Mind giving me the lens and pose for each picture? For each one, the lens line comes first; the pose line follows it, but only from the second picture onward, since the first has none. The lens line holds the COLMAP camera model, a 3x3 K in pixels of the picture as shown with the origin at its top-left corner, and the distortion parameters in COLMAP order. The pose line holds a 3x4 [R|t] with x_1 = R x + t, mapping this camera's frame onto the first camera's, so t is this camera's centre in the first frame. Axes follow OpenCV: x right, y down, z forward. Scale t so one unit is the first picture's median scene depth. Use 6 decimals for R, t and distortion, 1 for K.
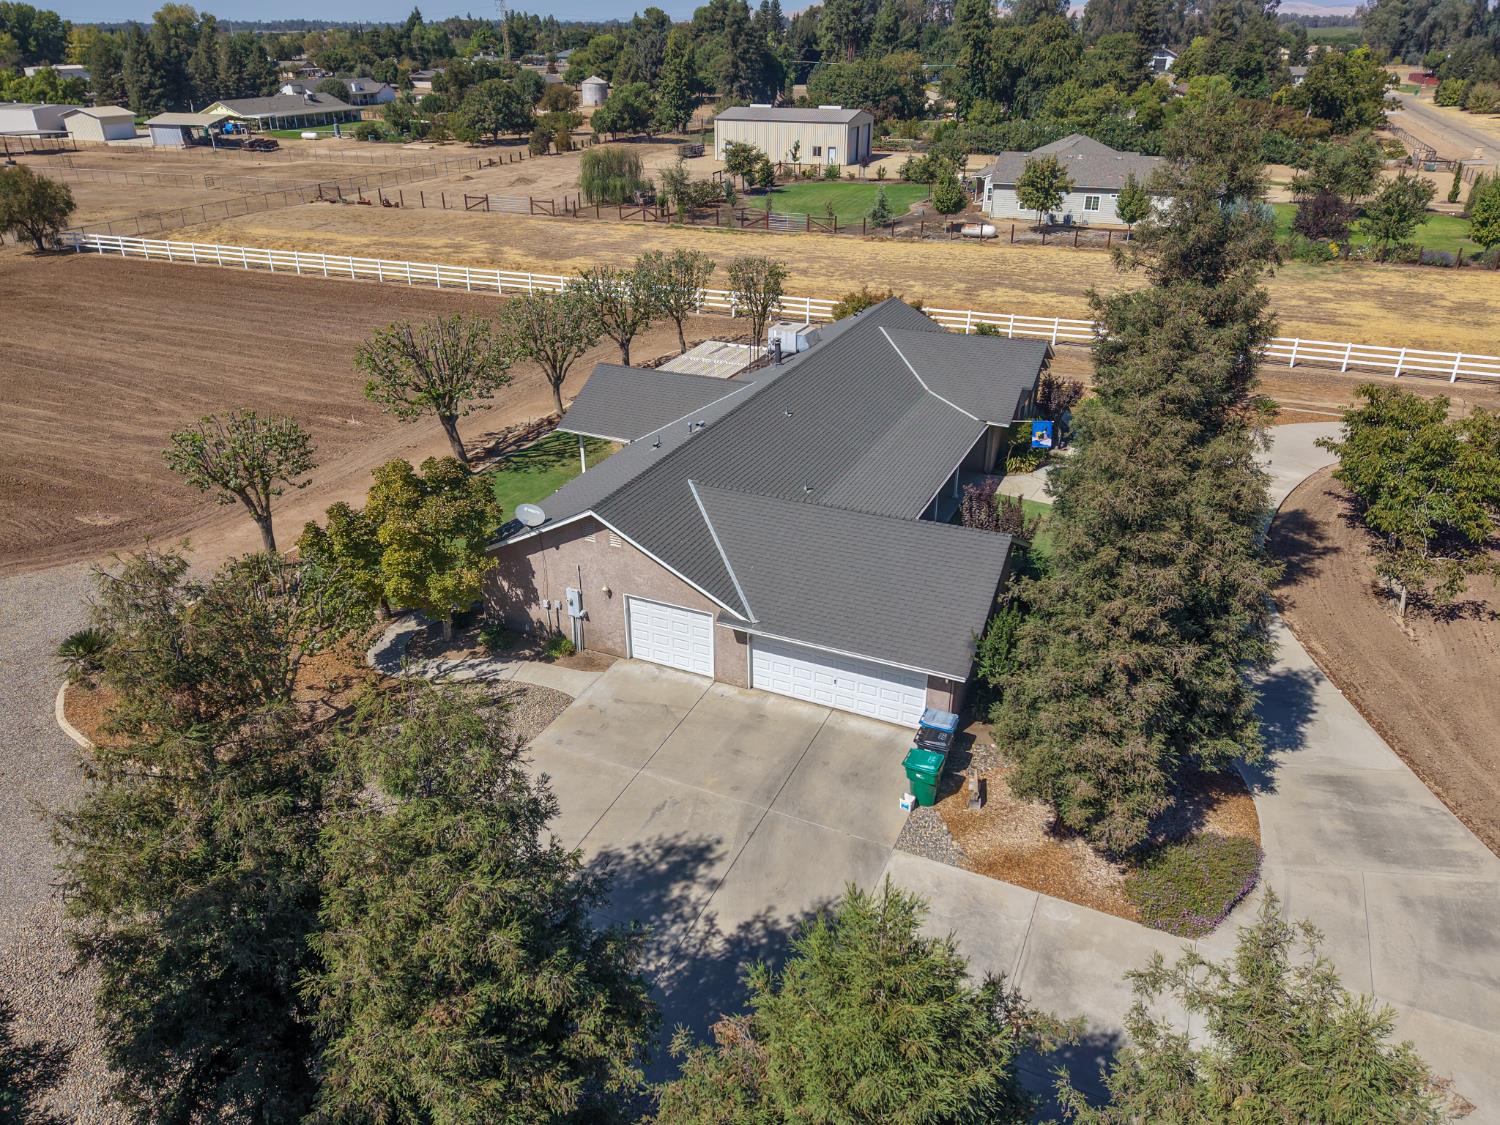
lens RADIAL K [[1043.0, 0, 705.5], [0, 1043.0, 562.2], [0, 0, 1]] dist [0.041174, -0.000801]
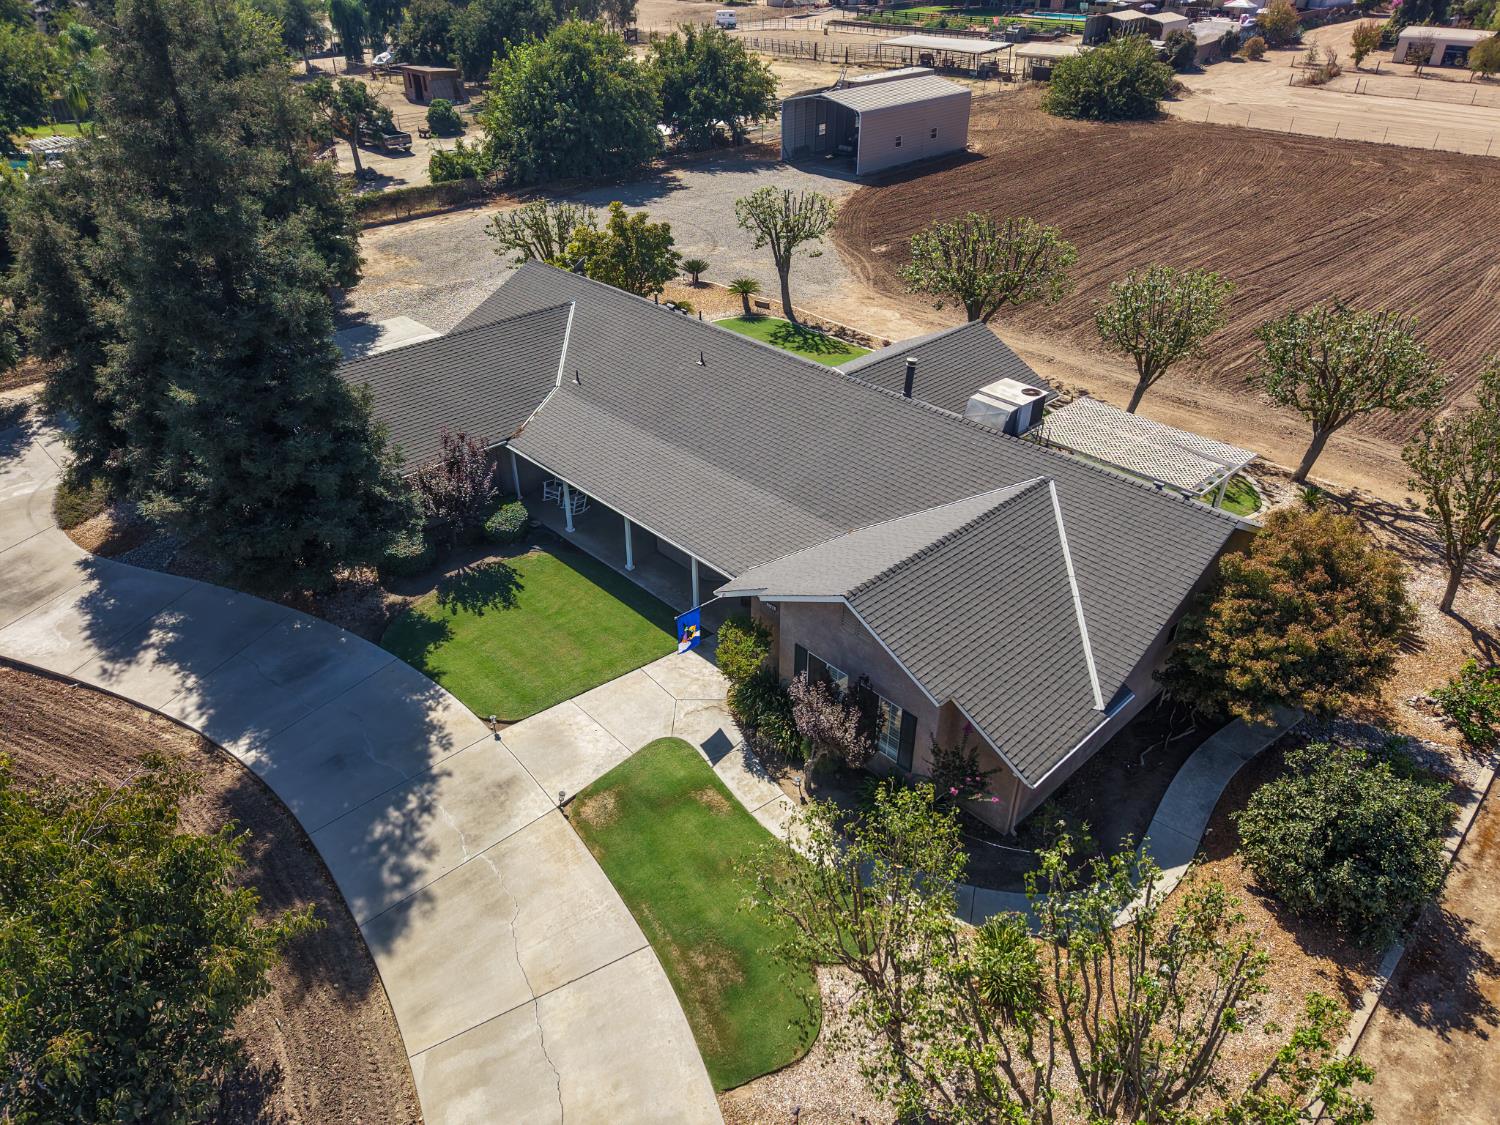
lens RADIAL K [[1002.7, 0, 742.7], [0, 1002.7, 565.4], [0, 0, 1]] dist [0.003774, 0.001197]
pose [[-0.334082, 0.526782, -0.781594, 1.043537], [-0.427873, 0.654111, 0.623750, -0.722377], [0.839830, 0.542806, 0.006869, 1.440666]]
